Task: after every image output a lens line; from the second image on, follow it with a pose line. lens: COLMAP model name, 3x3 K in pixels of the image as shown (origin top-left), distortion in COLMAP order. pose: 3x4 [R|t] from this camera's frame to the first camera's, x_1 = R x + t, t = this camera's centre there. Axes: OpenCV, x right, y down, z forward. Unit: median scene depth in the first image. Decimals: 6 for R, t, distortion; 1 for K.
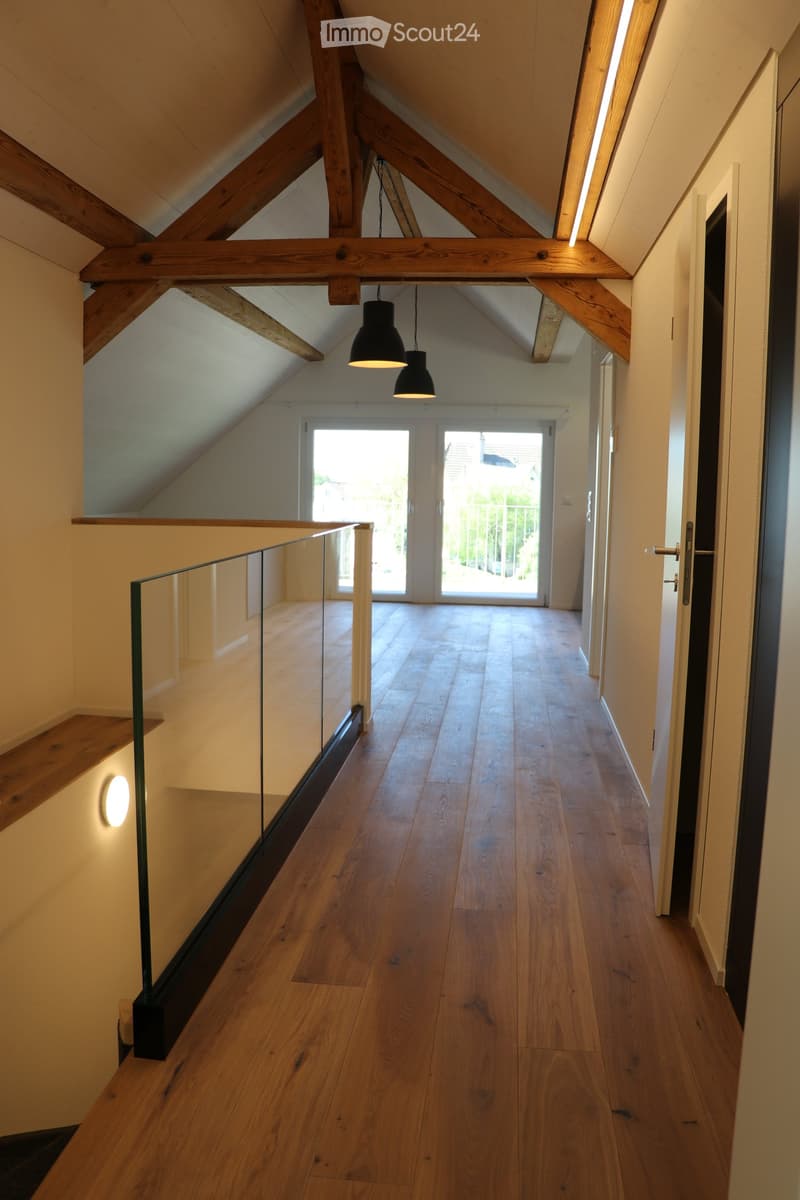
lens RADIAL K [[963.4, 0, 400.0], [0, 963.4, 600.0], [0, 0, 1]] dist [-0.000912, 0.000166]
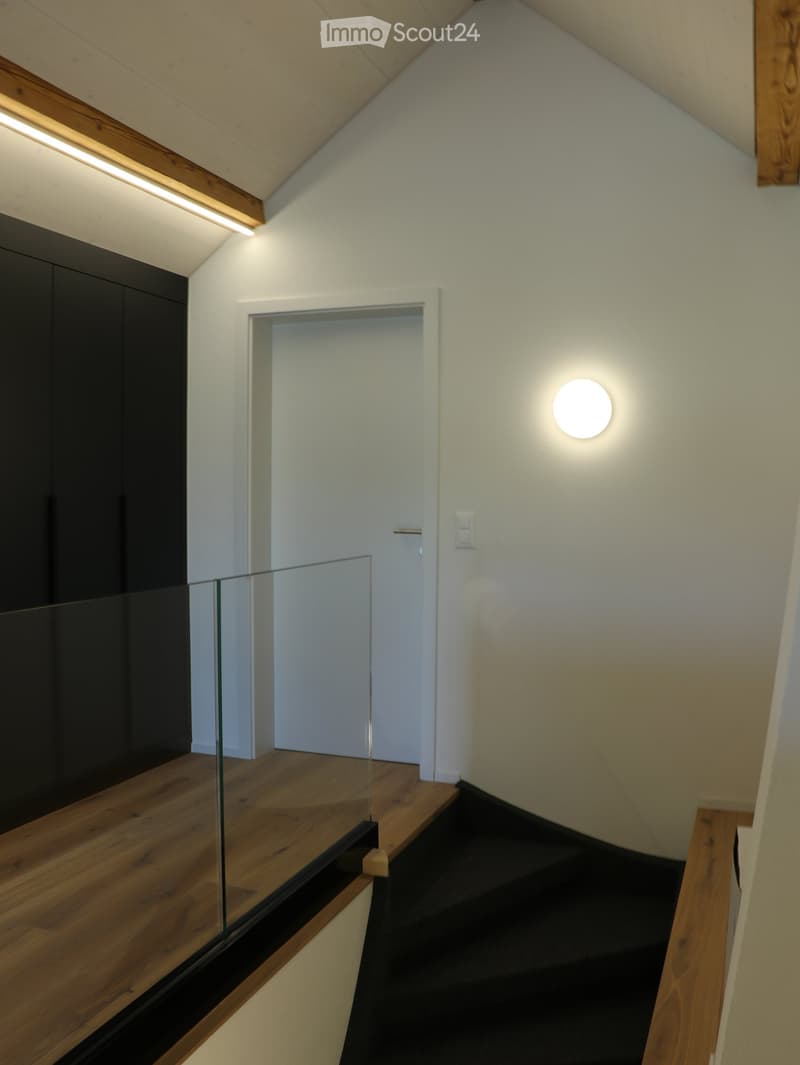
lens RADIAL K [[1013.5, 0, 400.0], [0, 1013.5, 532.5], [0, 0, 1]] dist [-0.057017, 0.017765]
pose [[-0.967415, -0.031573, 0.251219, -0.683021], [0.009022, 0.987266, 0.158820, -0.304179], [-0.253035, 0.155911, -0.954812, 2.402472]]
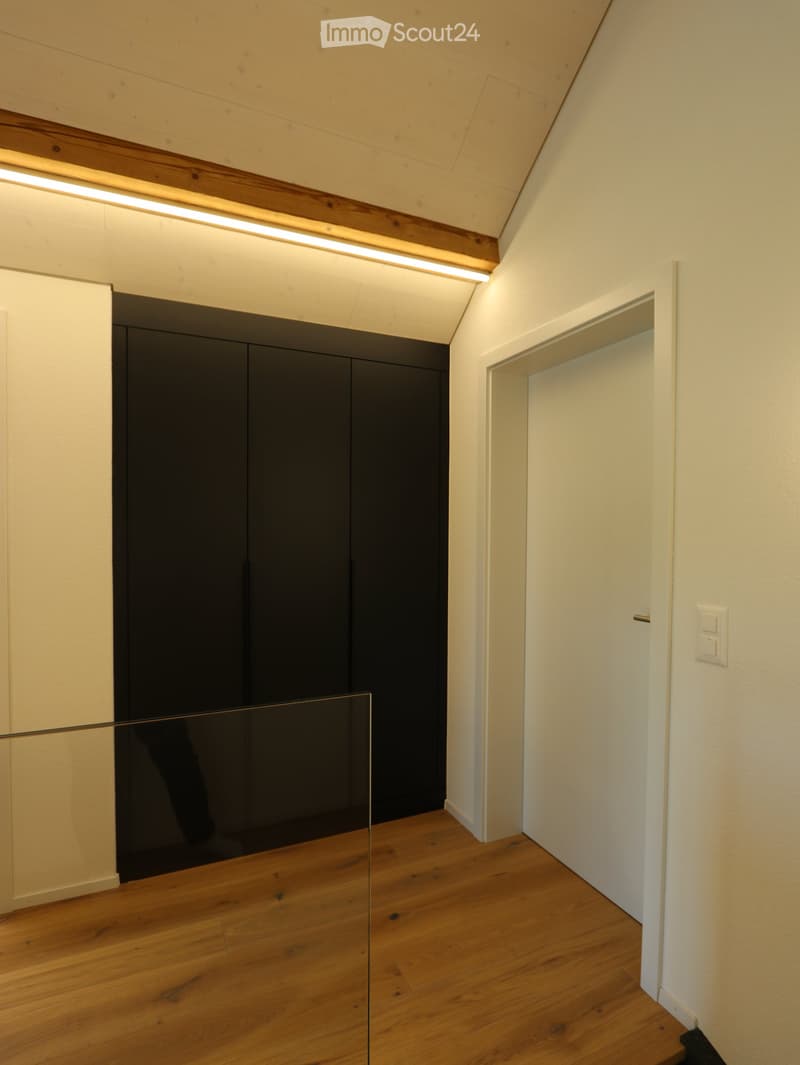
lens RADIAL K [[551.8, 0, 395.6], [0, 551.8, 543.6], [0, 0, 1]] dist [-0.014785, 0.001137]
pose [[-0.508064, -0.039377, 0.860419, -0.680130], [0.089287, 0.991165, 0.098083, -0.199161], [-0.856679, 0.126657, -0.500059, 1.113750]]
